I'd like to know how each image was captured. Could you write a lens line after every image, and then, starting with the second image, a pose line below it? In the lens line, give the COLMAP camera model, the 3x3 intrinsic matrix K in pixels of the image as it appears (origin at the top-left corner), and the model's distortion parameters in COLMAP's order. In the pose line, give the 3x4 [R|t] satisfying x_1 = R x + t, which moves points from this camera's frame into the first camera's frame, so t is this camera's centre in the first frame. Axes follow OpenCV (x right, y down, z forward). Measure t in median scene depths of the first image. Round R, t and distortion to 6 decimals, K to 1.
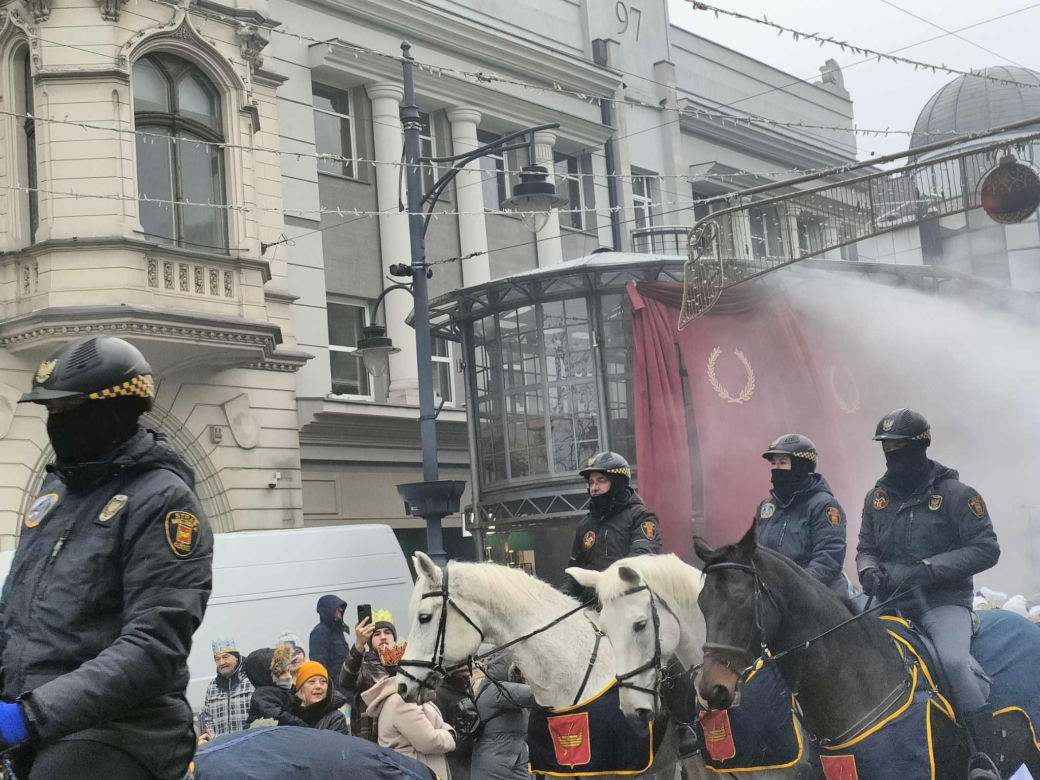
lens RADIAL K [[1508.9, 0, 519.8], [0, 1508.9, 388.1], [0, 0, 1]] dist [-0.001246, 0.000000]
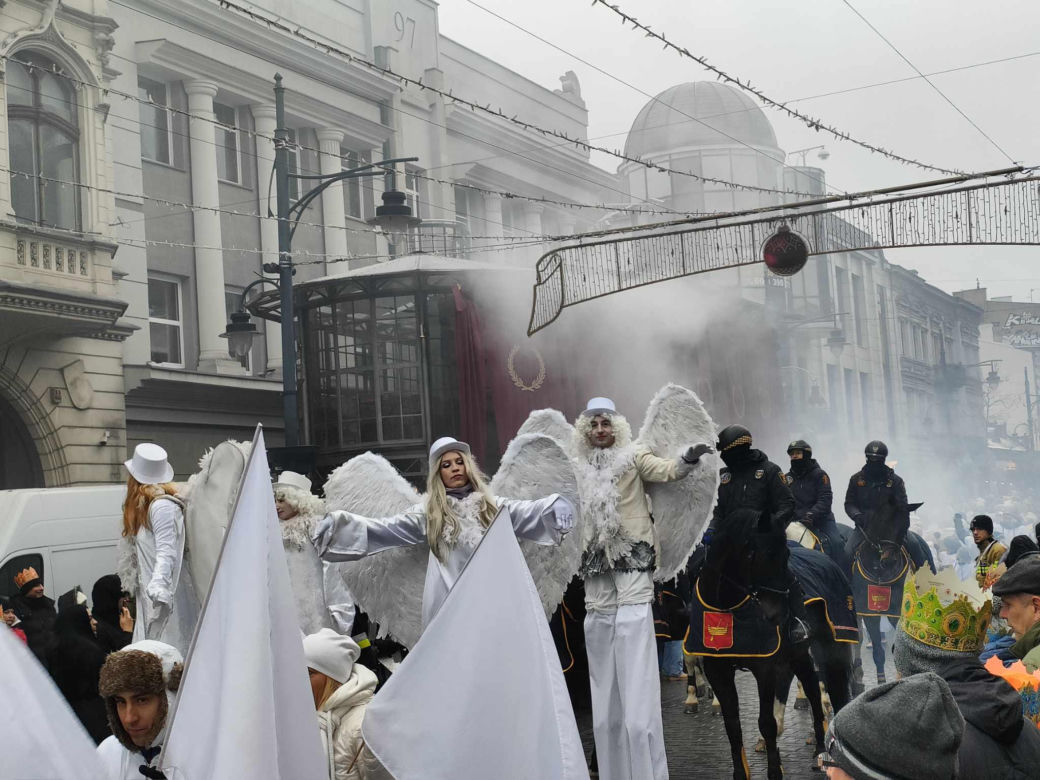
lens RADIAL K [[1508.9, 0, 519.8], [0, 1508.9, 392.5], [0, 0, 1]] dist [-0.001246, 0.000000]
pose [[0.976959, 0.034739, 0.210582, -0.101490], [-0.040870, 0.998856, 0.024829, -0.013298], [-0.209479, -0.032864, 0.977261, -0.156051]]
